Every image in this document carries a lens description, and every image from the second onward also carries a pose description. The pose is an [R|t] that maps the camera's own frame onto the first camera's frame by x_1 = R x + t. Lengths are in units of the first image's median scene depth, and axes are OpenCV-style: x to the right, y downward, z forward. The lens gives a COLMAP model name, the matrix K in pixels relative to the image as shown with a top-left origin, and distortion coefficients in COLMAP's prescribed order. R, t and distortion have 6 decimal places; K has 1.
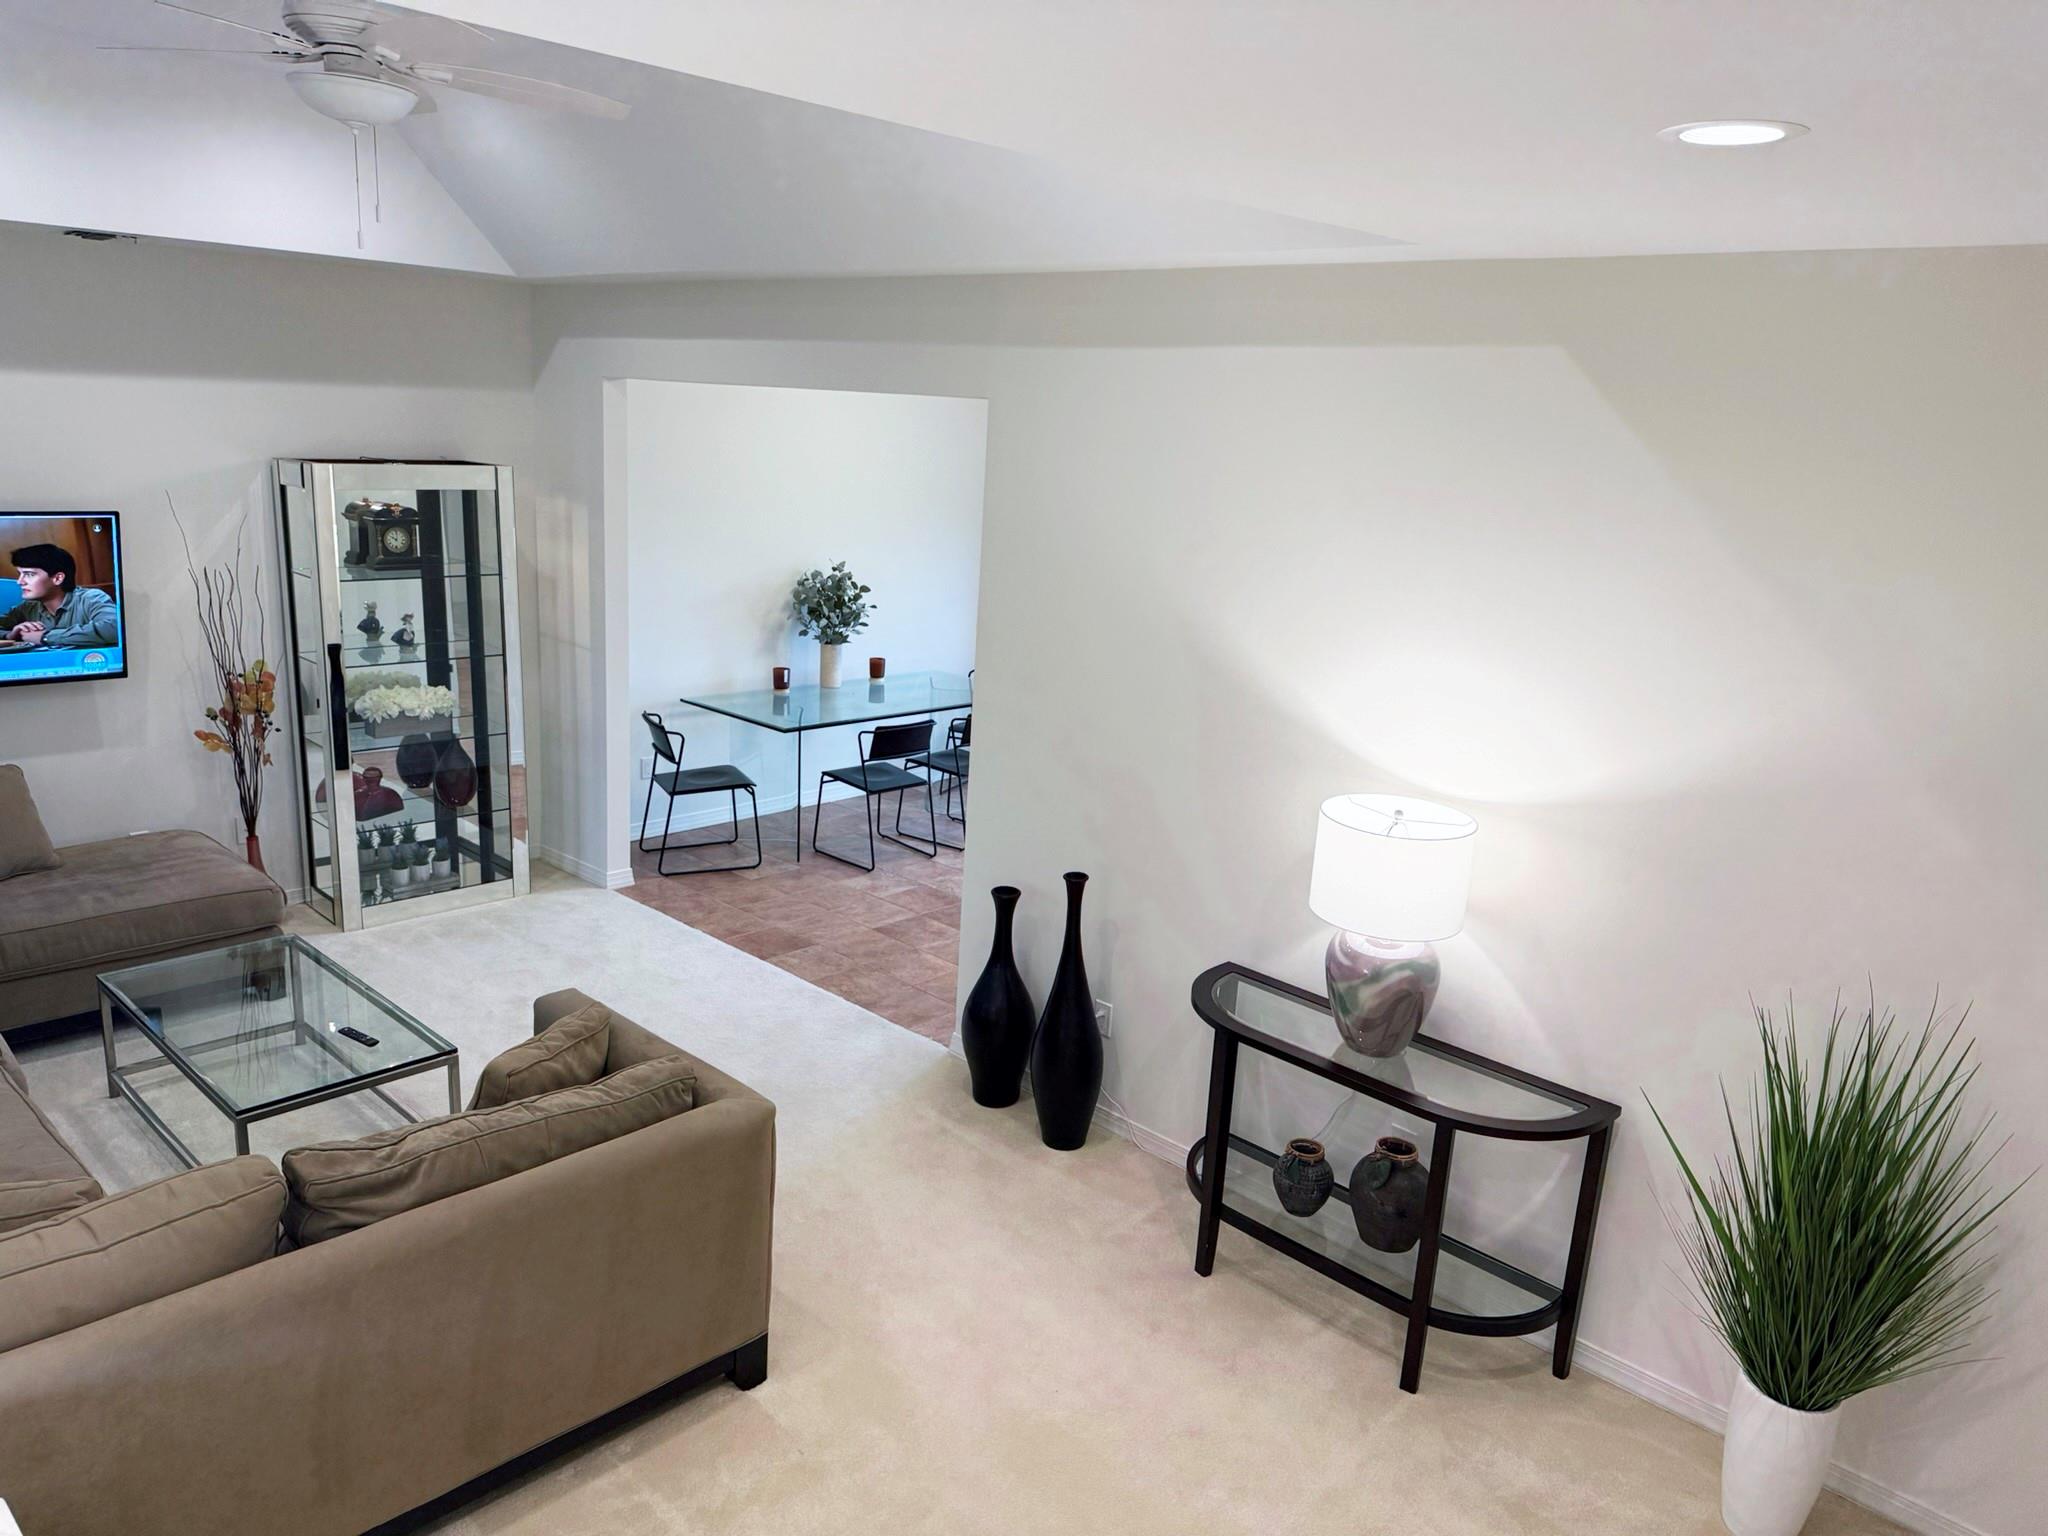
lens RADIAL K [[1427.6, 0, 1005.3], [0, 1427.6, 771.5], [0, 0, 1]] dist [0.156811, -0.265372]
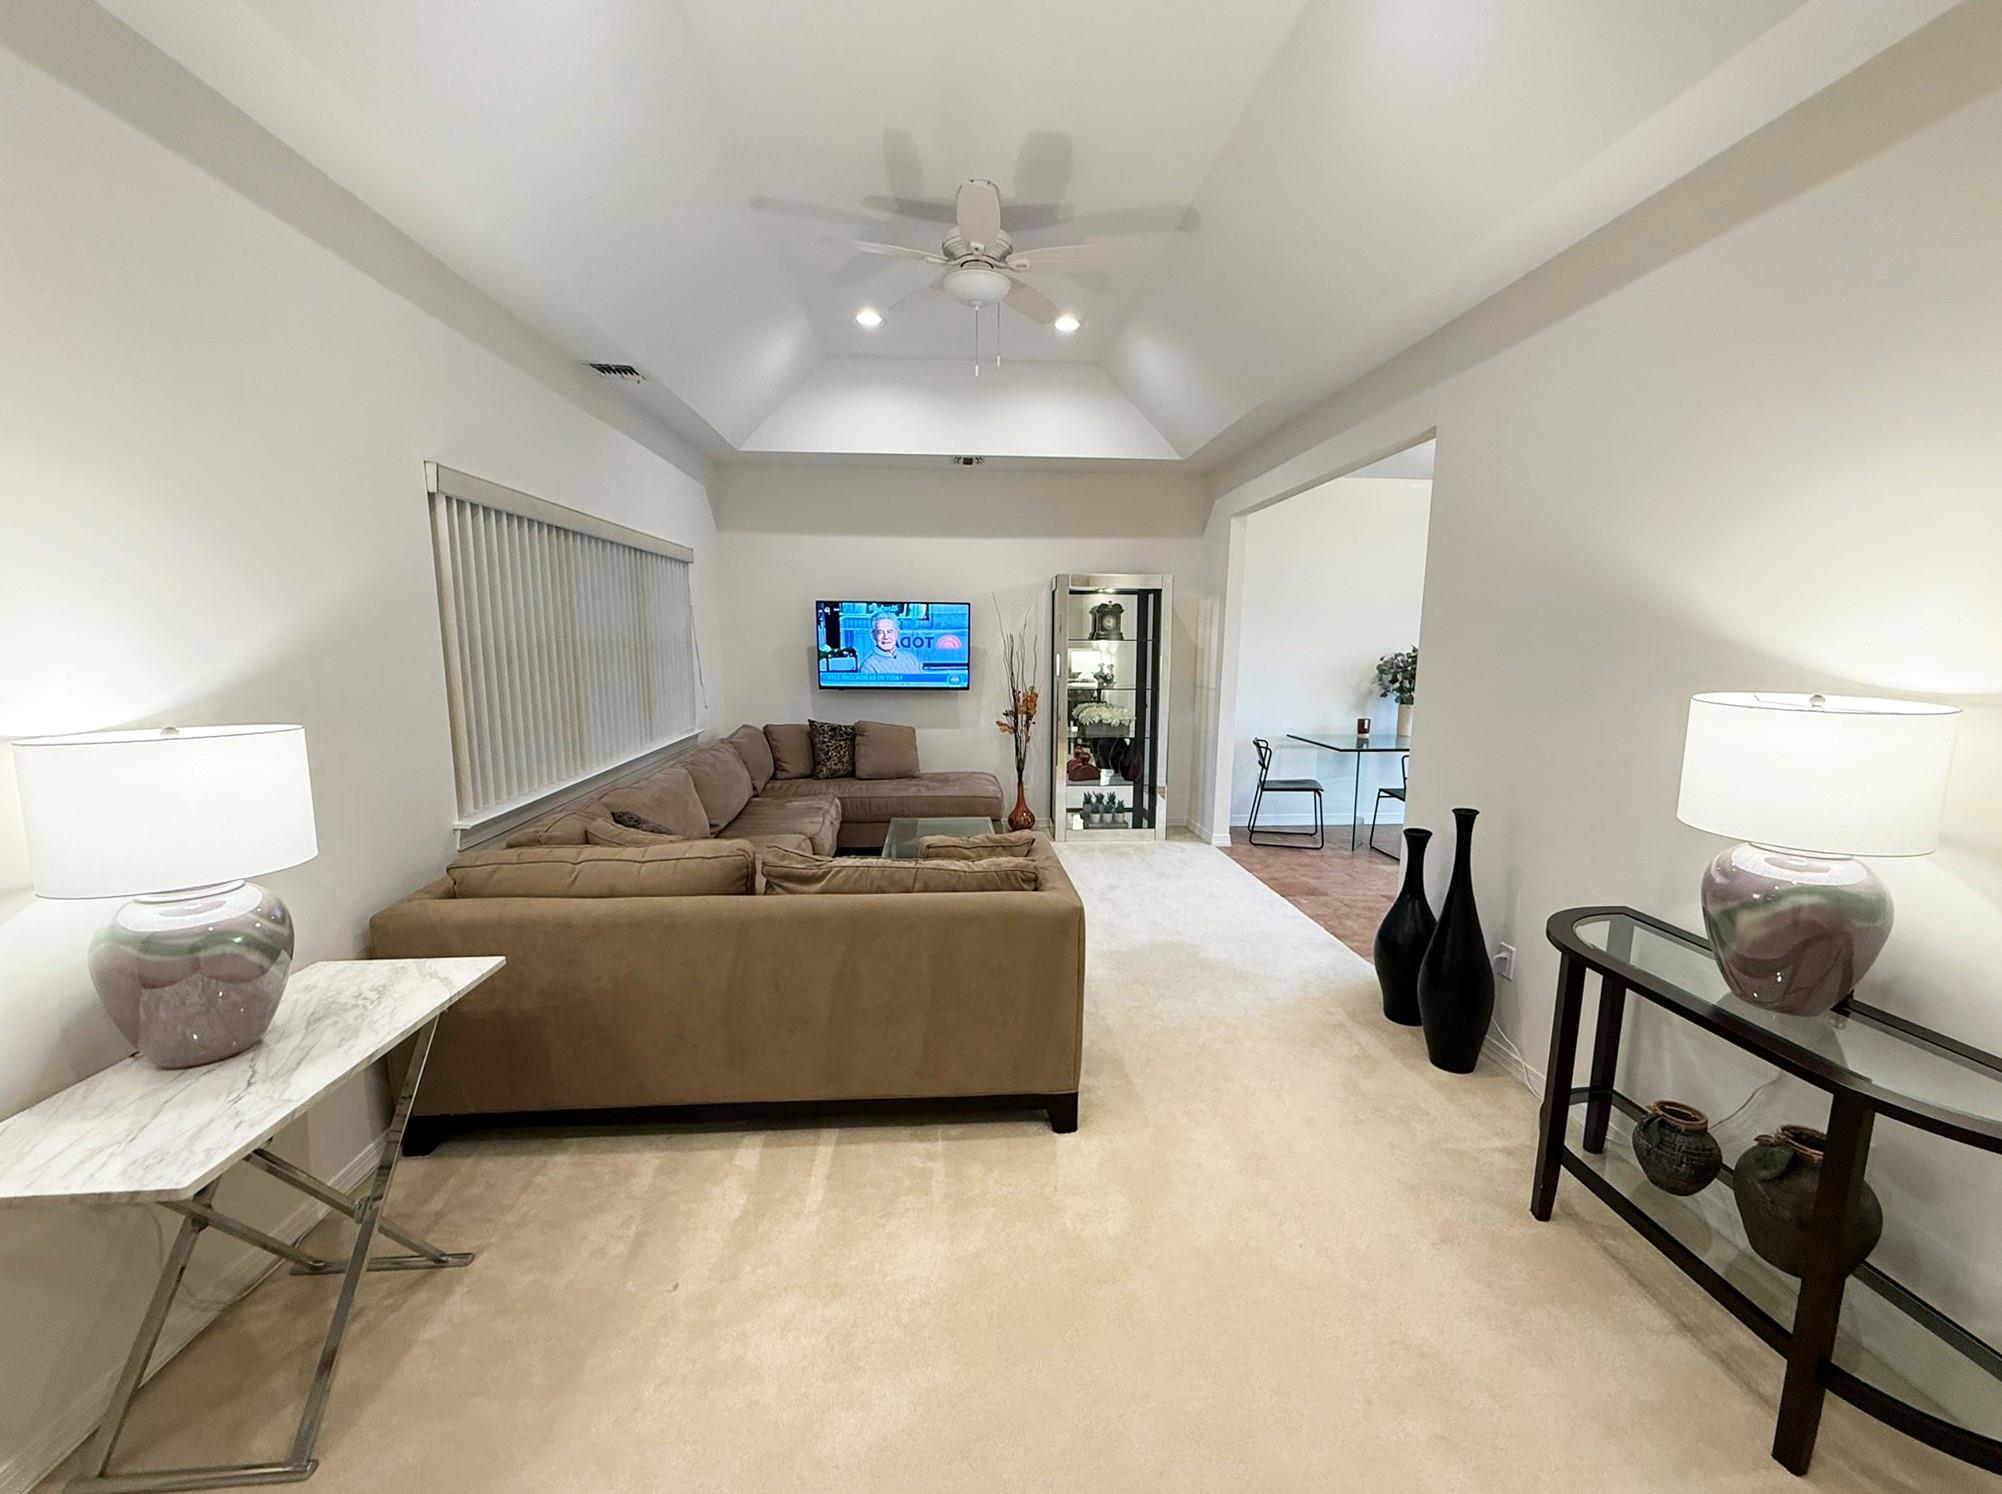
lens RADIAL K [[807.0, 0, 991.4], [0, 807.0, 745.4], [0, 0, 1]] dist [-0.003023, 0.000207]
pose [[0.743628, 0.044406, -0.667118, 0.171637], [-0.131372, 0.988045, -0.080670, 0.110810], [0.655560, 0.147629, 0.740572, 0.281827]]
